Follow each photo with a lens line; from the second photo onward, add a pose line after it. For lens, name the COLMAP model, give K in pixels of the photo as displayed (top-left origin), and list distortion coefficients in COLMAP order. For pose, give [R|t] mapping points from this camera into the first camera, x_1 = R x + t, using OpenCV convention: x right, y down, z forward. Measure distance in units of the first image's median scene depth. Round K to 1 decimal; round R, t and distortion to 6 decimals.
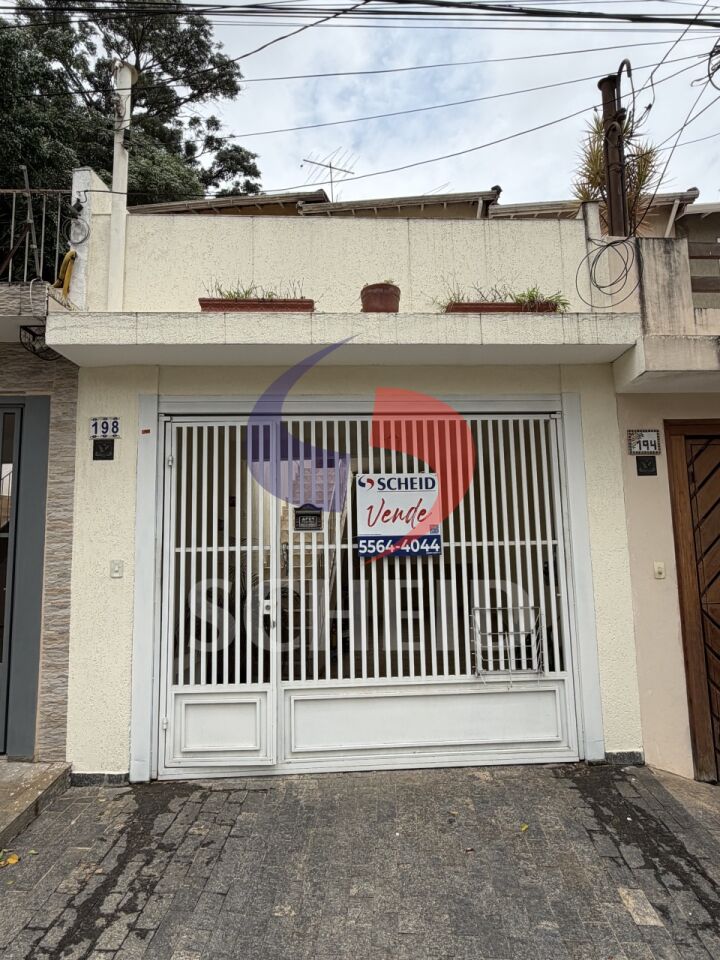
lens RADIAL K [[622.8, 0, 360.0], [0, 622.8, 480.0], [0, 0, 1]] dist [-0.000081, 0.001535]
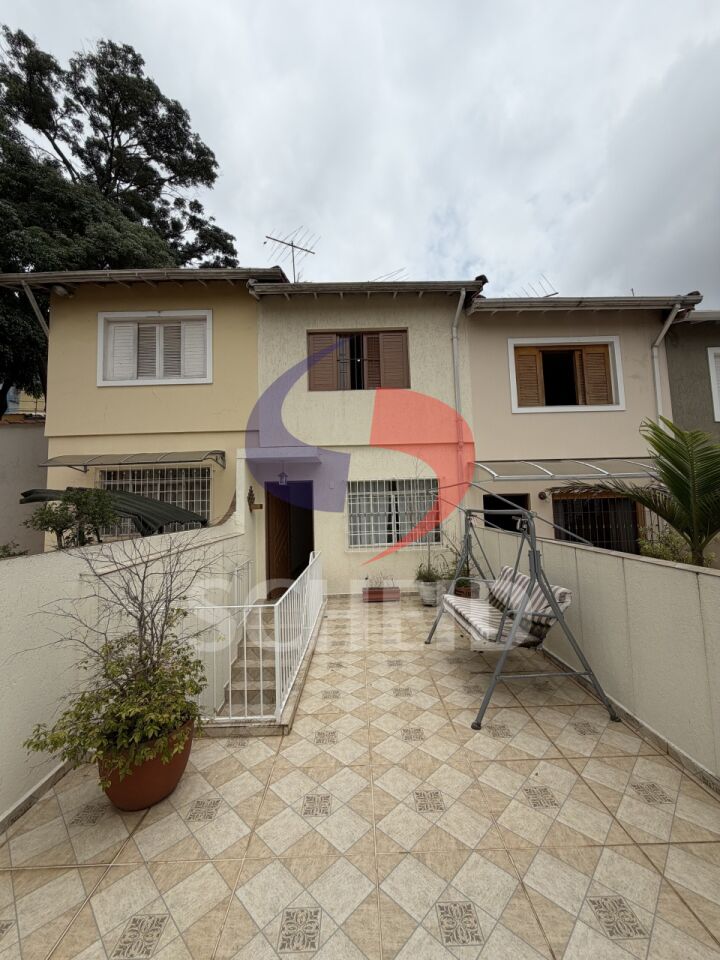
lens RADIAL K [[383.1, 0, 359.2], [0, 383.1, 478.0], [0, 0, 1]] dist [-0.000763, 0.000888]
pose [[0.992783, -0.000013, 0.119928, -0.006018], [-0.007137, 0.998221, 0.059193, -0.090252], [-0.119715, -0.059621, 0.991016, 0.194075]]
